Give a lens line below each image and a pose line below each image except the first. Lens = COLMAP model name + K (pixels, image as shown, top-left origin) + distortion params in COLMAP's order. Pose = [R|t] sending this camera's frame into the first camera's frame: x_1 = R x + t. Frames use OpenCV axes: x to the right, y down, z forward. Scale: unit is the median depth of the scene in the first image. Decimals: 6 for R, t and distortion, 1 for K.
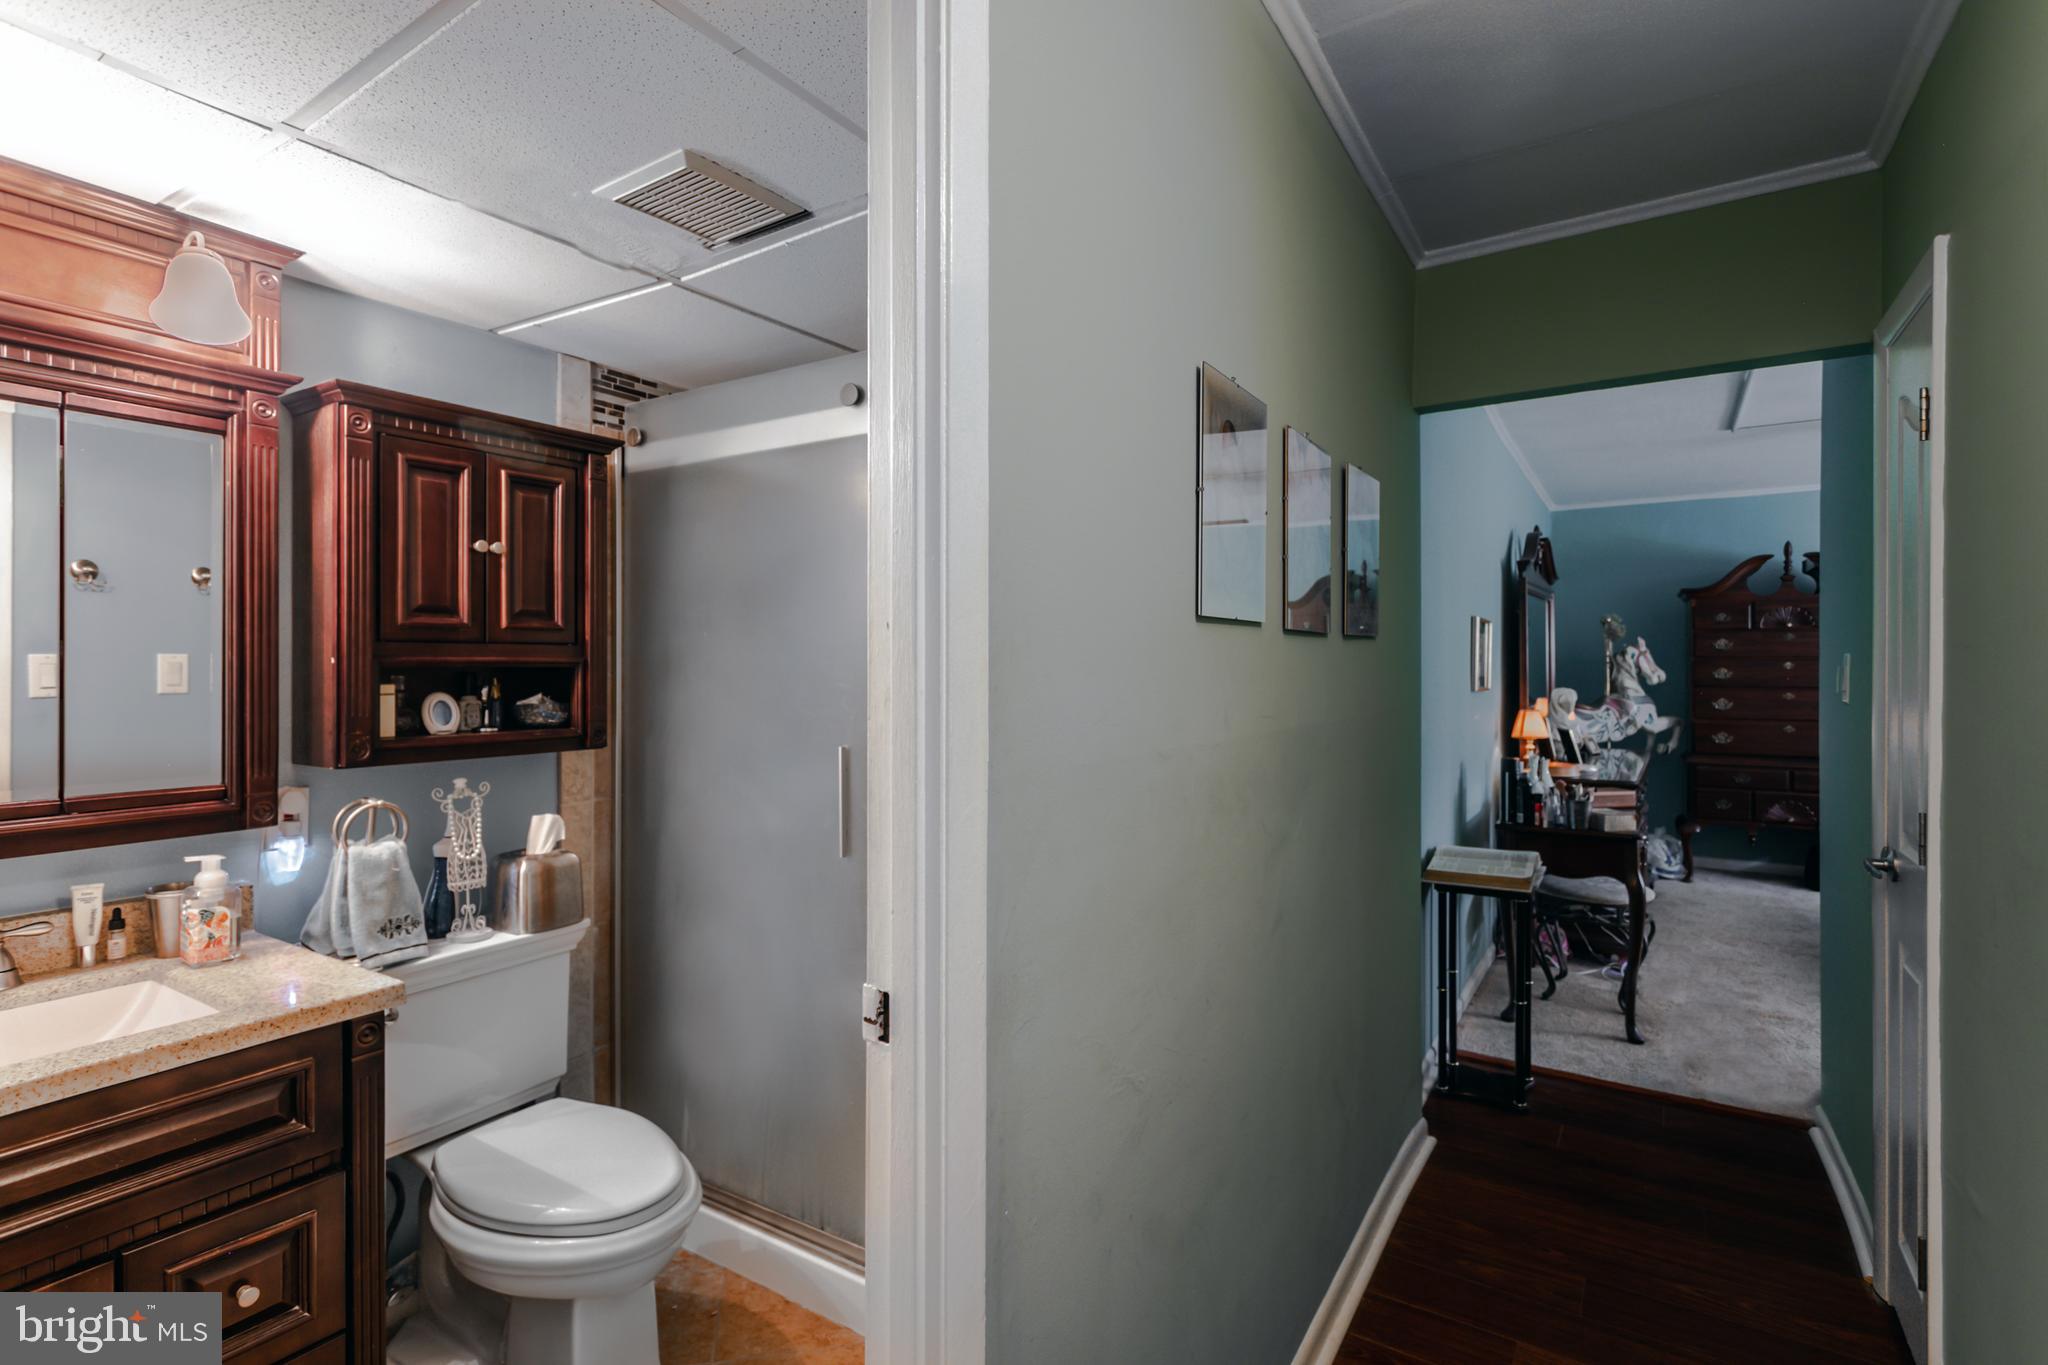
lens RADIAL K [[940.8, 0, 1082.9], [0, 940.8, 688.2], [0, 0, 1]] dist [0.004508, -0.001138]
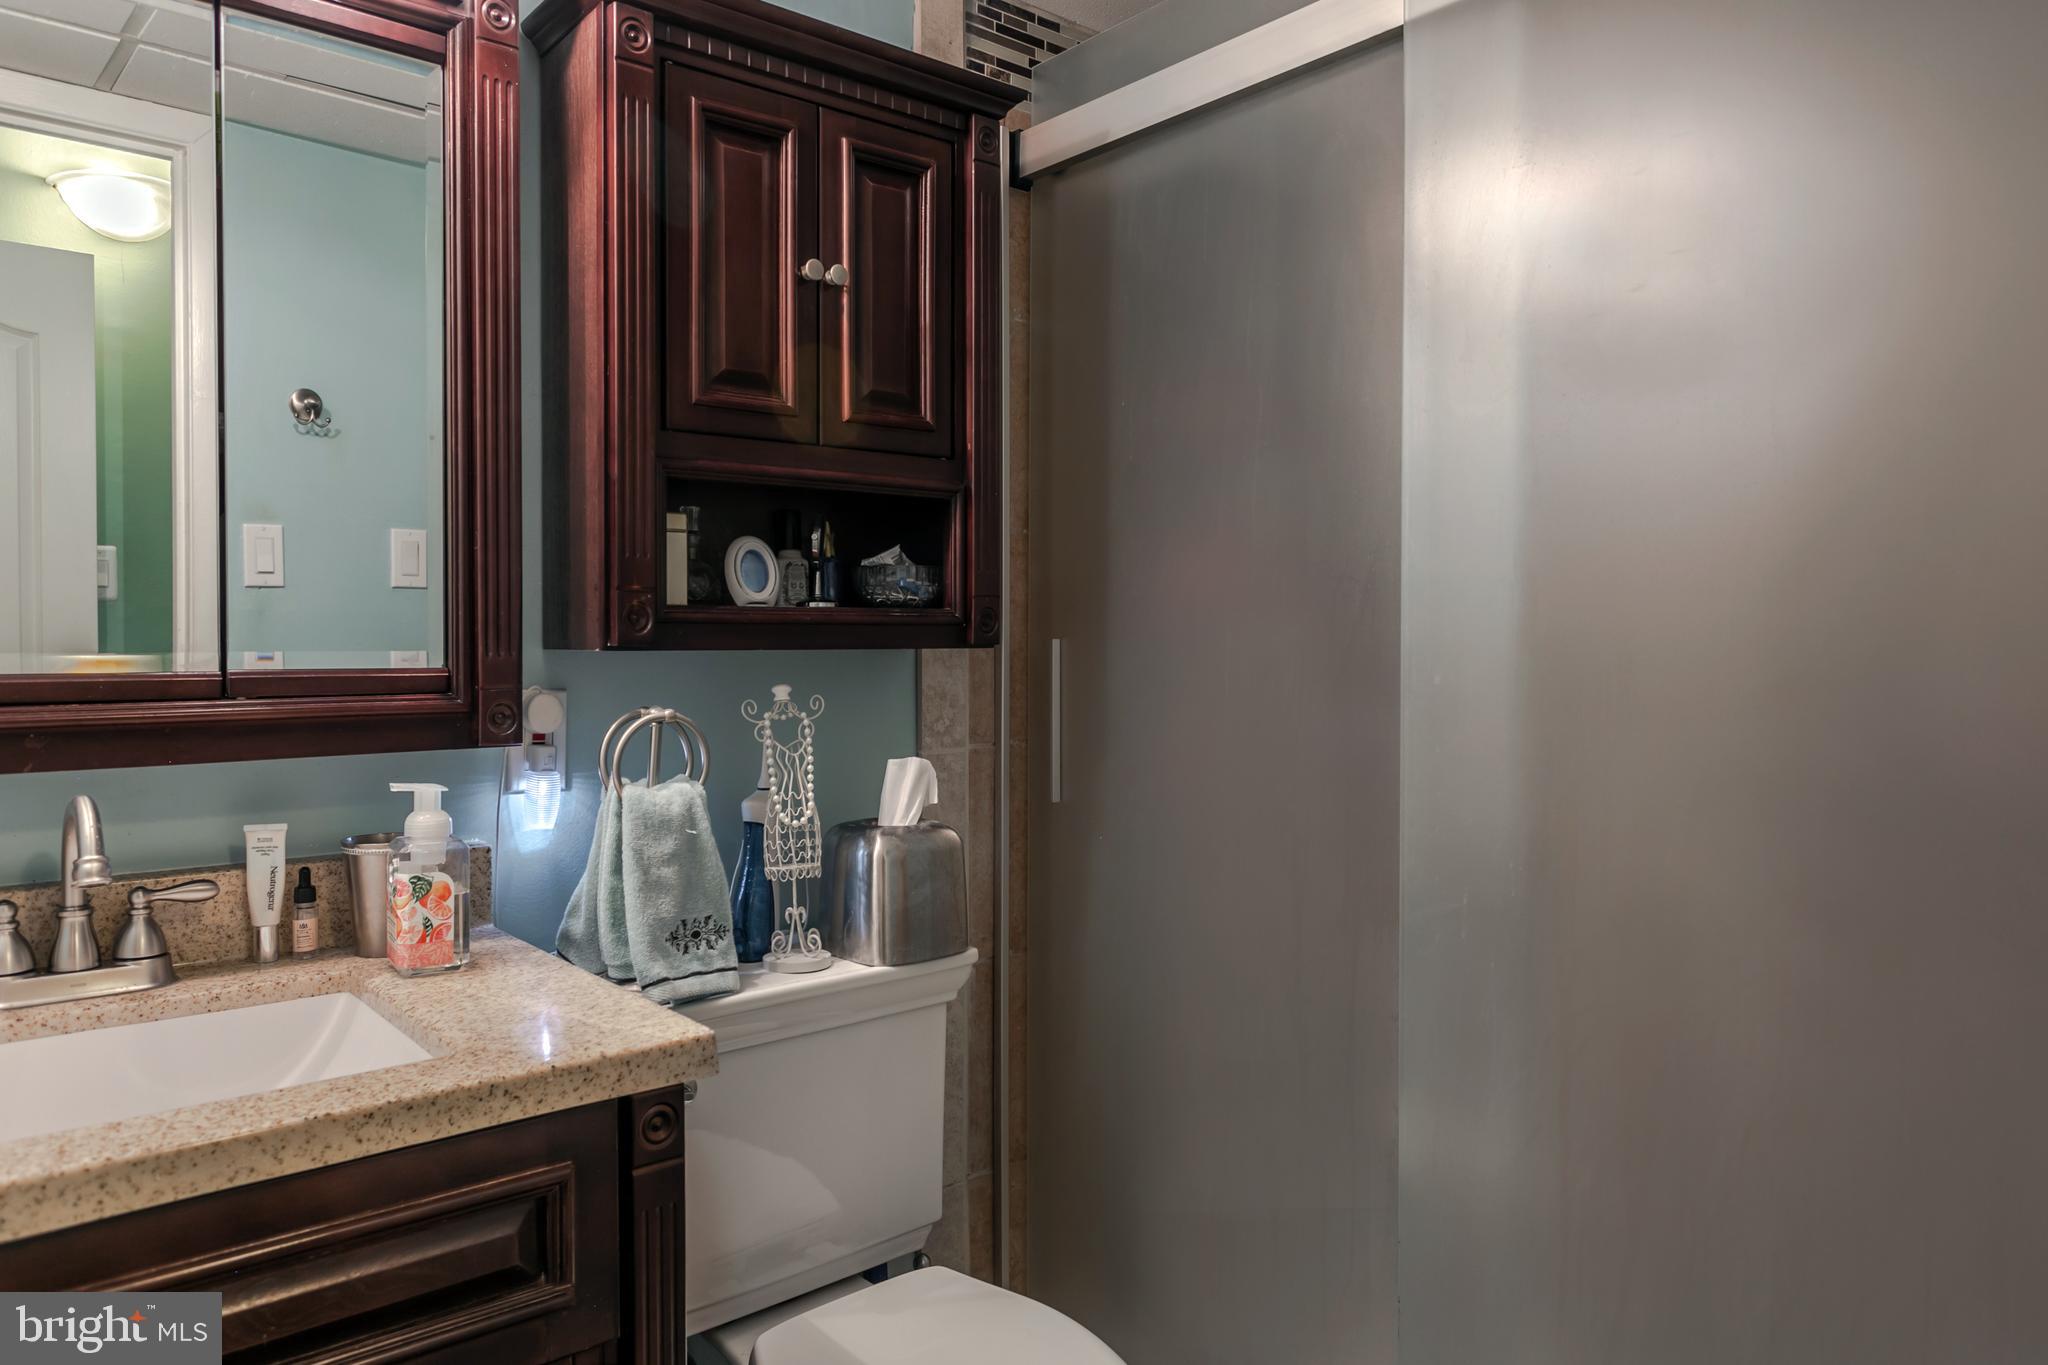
lens RADIAL K [[1300.1, 0, 1027.0], [0, 1300.1, 679.9], [0, 0, 1]] dist [-0.007069, 0.003581]
pose [[0.938341, -0.011218, -0.345528, -0.269309], [0.008783, 0.999924, -0.008612, 0.109165], [0.345599, 0.005046, 0.938369, 0.337138]]
